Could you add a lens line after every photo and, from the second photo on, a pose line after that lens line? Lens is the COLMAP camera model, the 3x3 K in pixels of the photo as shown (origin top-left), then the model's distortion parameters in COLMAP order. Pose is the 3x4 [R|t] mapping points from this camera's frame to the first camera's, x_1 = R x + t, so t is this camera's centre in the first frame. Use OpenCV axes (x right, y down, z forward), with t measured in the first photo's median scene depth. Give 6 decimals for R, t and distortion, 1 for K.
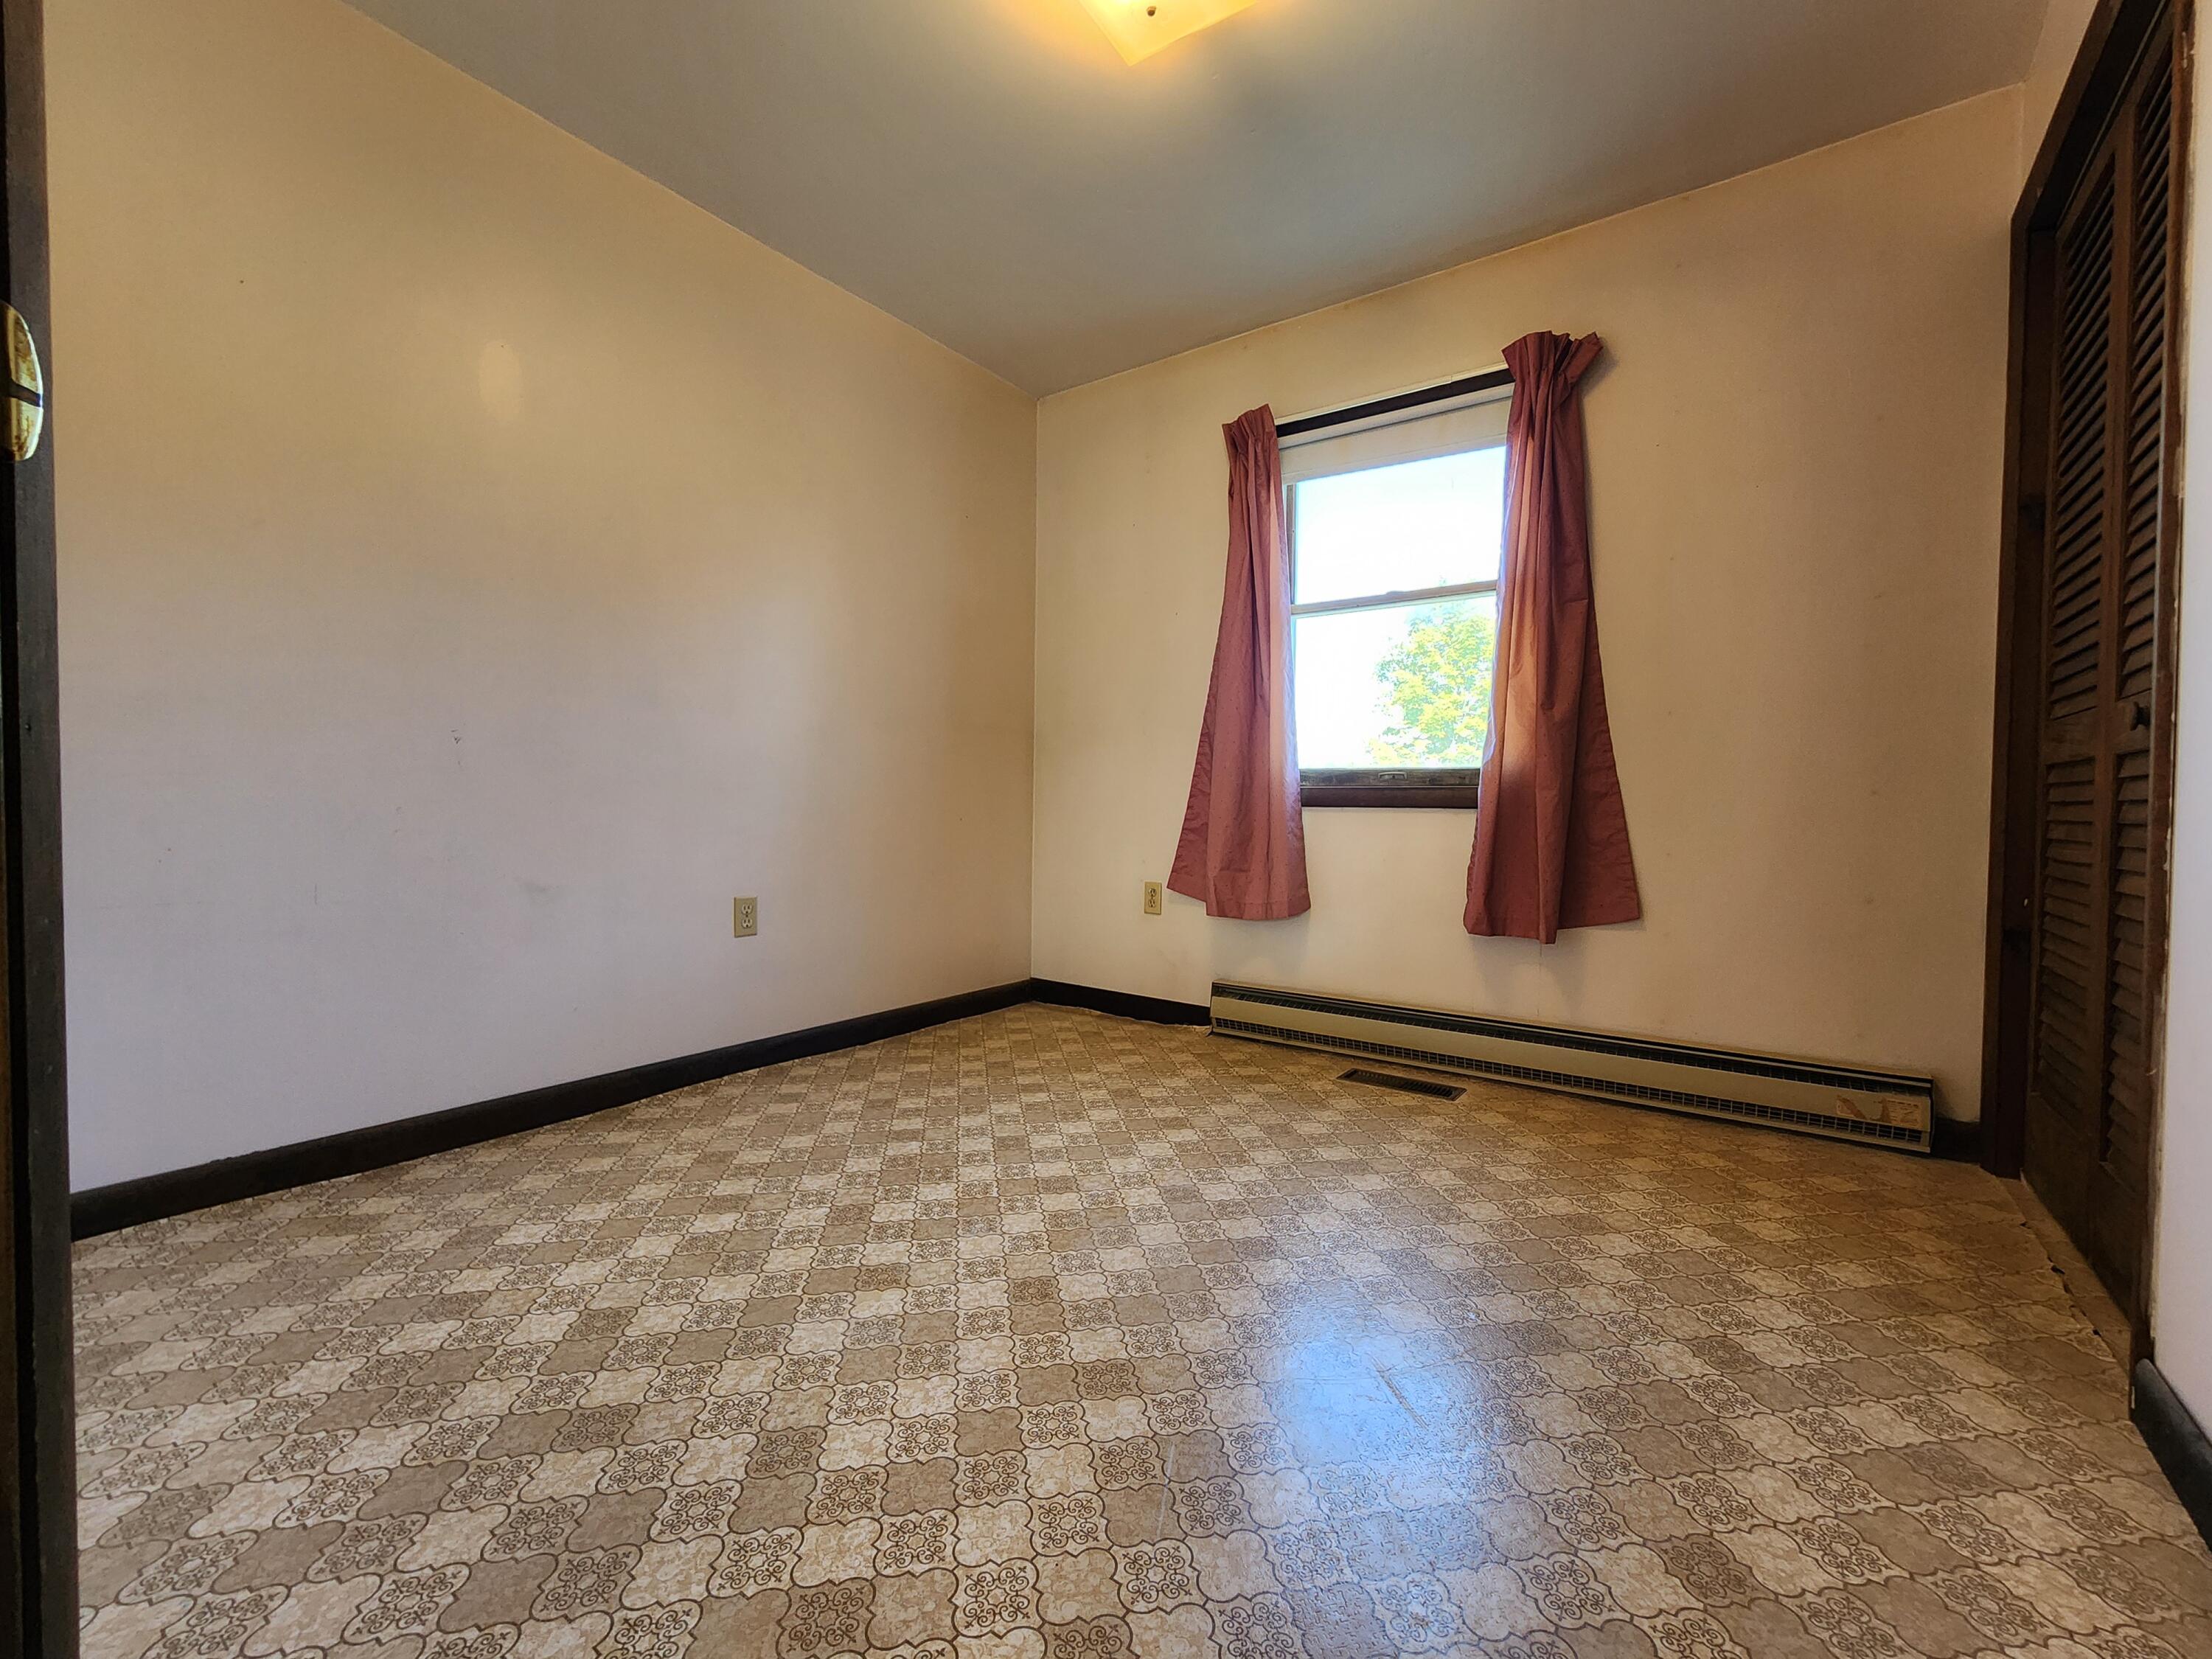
lens RADIAL K [[904.4, 0, 1104.6], [0, 904.4, 835.2], [0, 0, 1]] dist [0.000746, 0.000050]
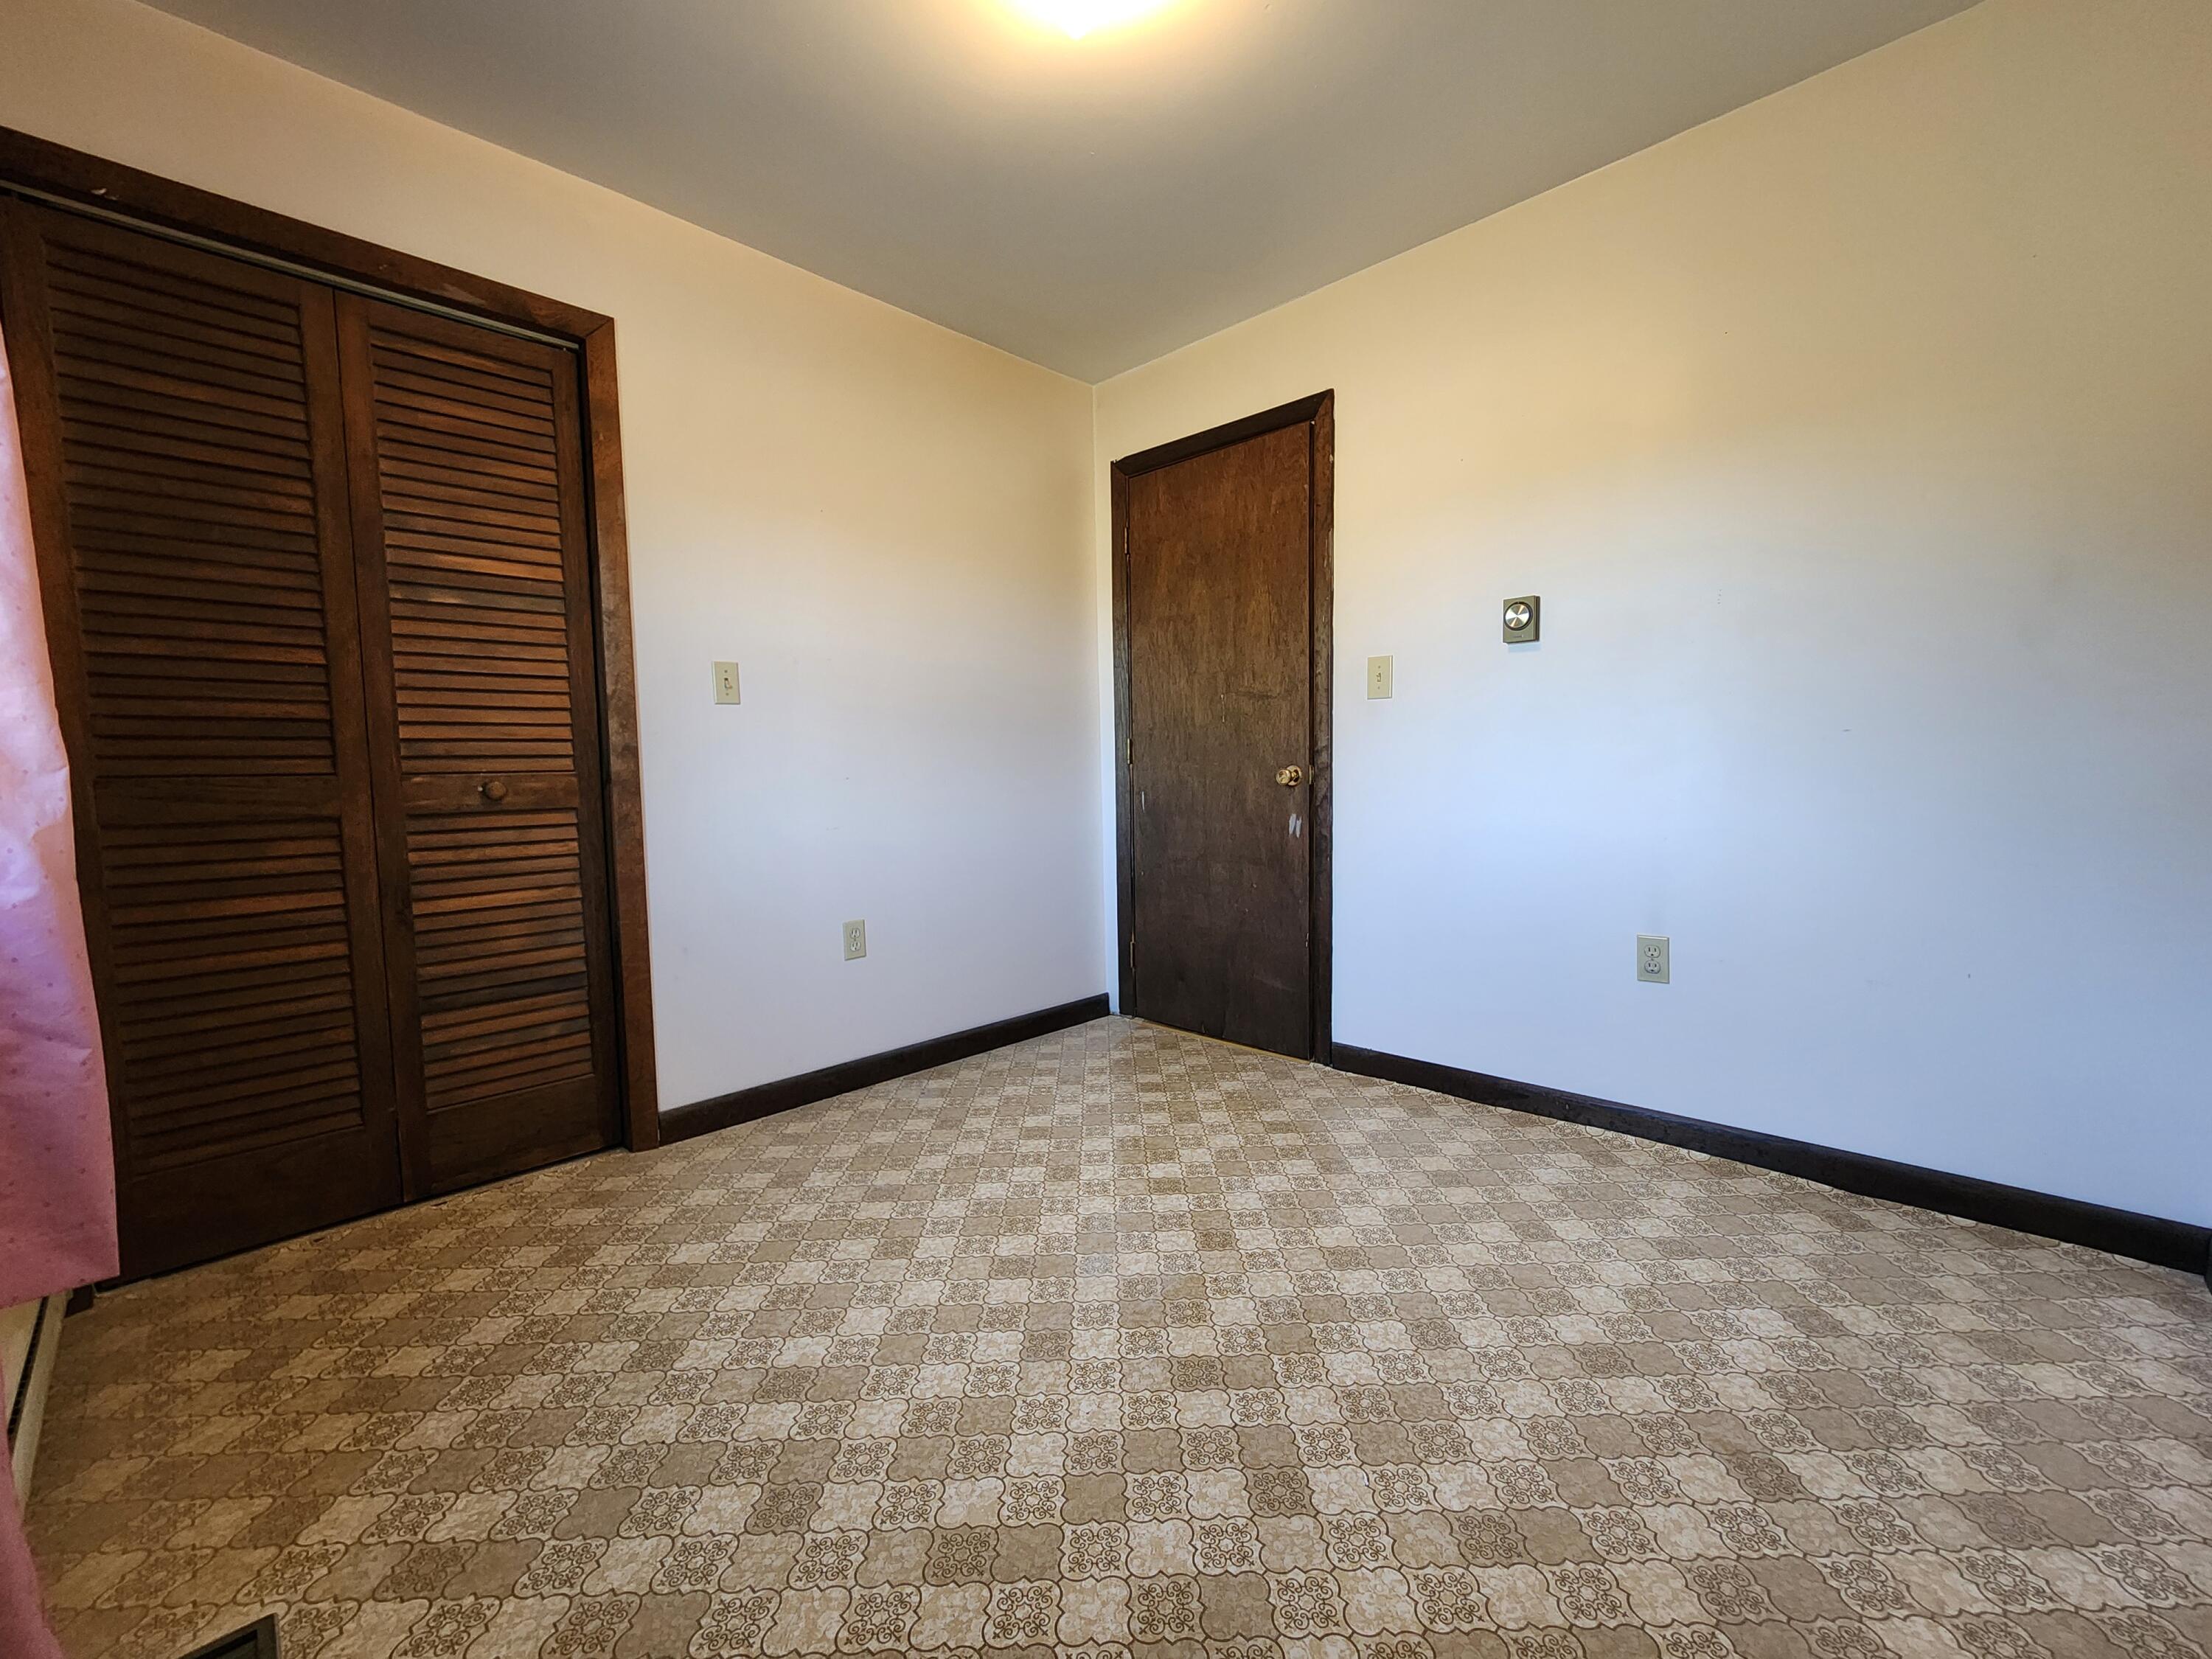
lens RADIAL K [[904.4, 0, 1107.4], [0, 904.4, 830.5], [0, 0, 1]] dist [0.000746, 0.000050]
pose [[-0.988899, -0.000941, 0.148588, -0.102004], [0.013963, 0.994967, 0.099229, -0.165159], [-0.147934, 0.100202, -0.983908, 1.933291]]
